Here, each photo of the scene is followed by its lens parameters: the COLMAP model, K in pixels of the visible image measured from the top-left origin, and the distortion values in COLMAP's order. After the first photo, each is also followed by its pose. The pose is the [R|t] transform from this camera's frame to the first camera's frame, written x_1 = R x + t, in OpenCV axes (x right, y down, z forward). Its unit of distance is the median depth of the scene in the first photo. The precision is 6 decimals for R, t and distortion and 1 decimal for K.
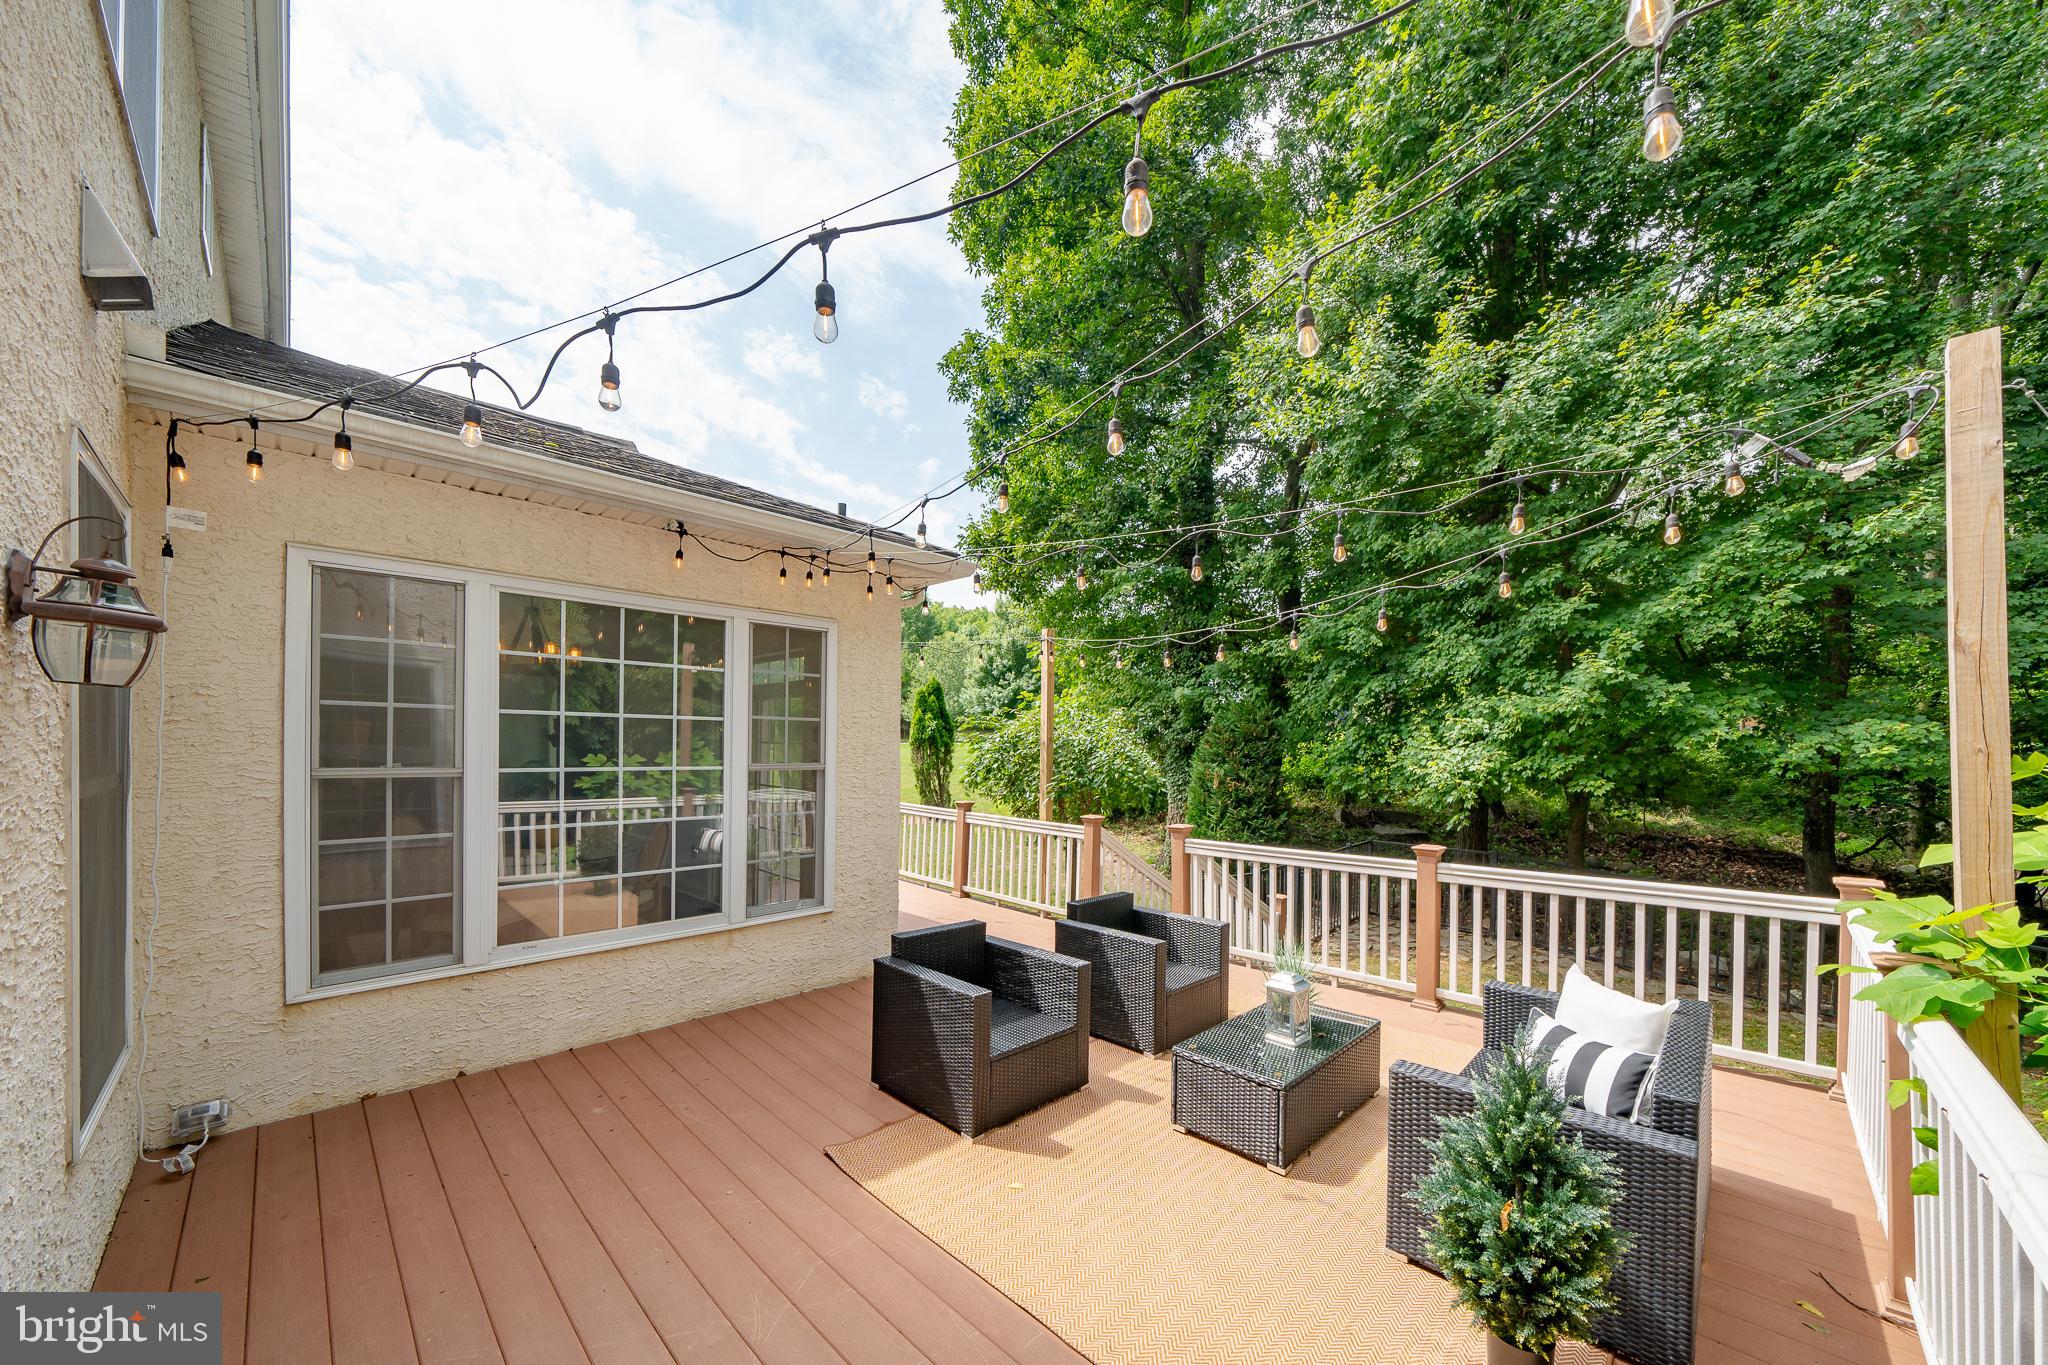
lens RADIAL K [[749.2, 0, 1030.8], [0, 749.2, 743.9], [0, 0, 1]] dist [-0.008651, 0.000133]
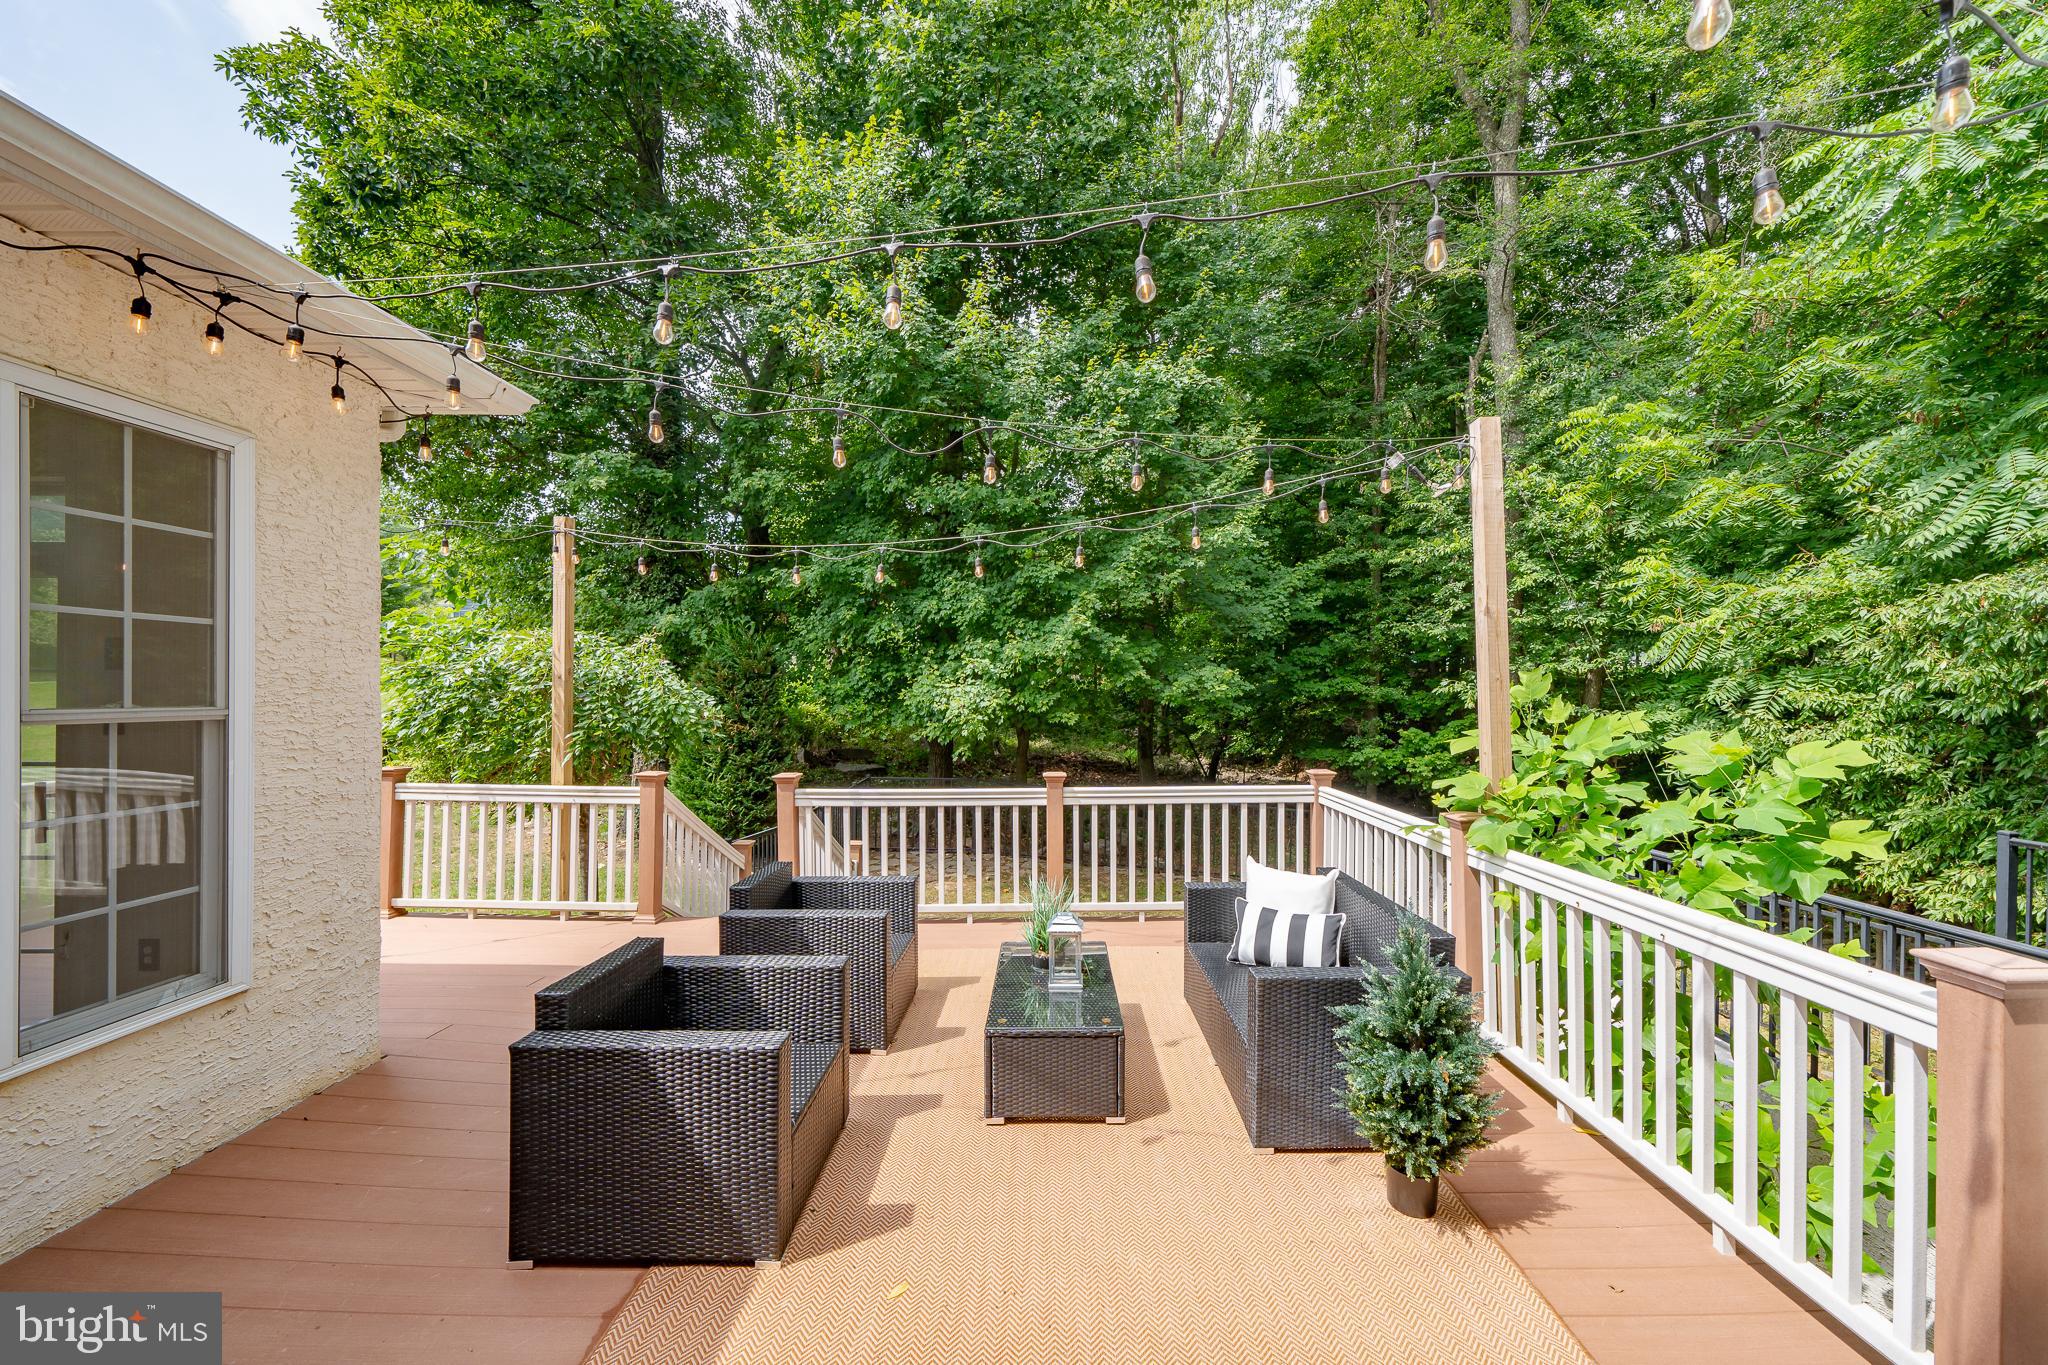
lens RADIAL K [[759.3, 0, 1059.2], [0, 759.3, 692.3], [0, 0, 1]] dist [-0.002315, -0.000518]
pose [[0.702739, -0.004856, 0.711432, -0.150479], [-0.001492, 0.999964, 0.008300, 0.006528], [-0.711447, -0.006894, 0.702706, 0.139634]]
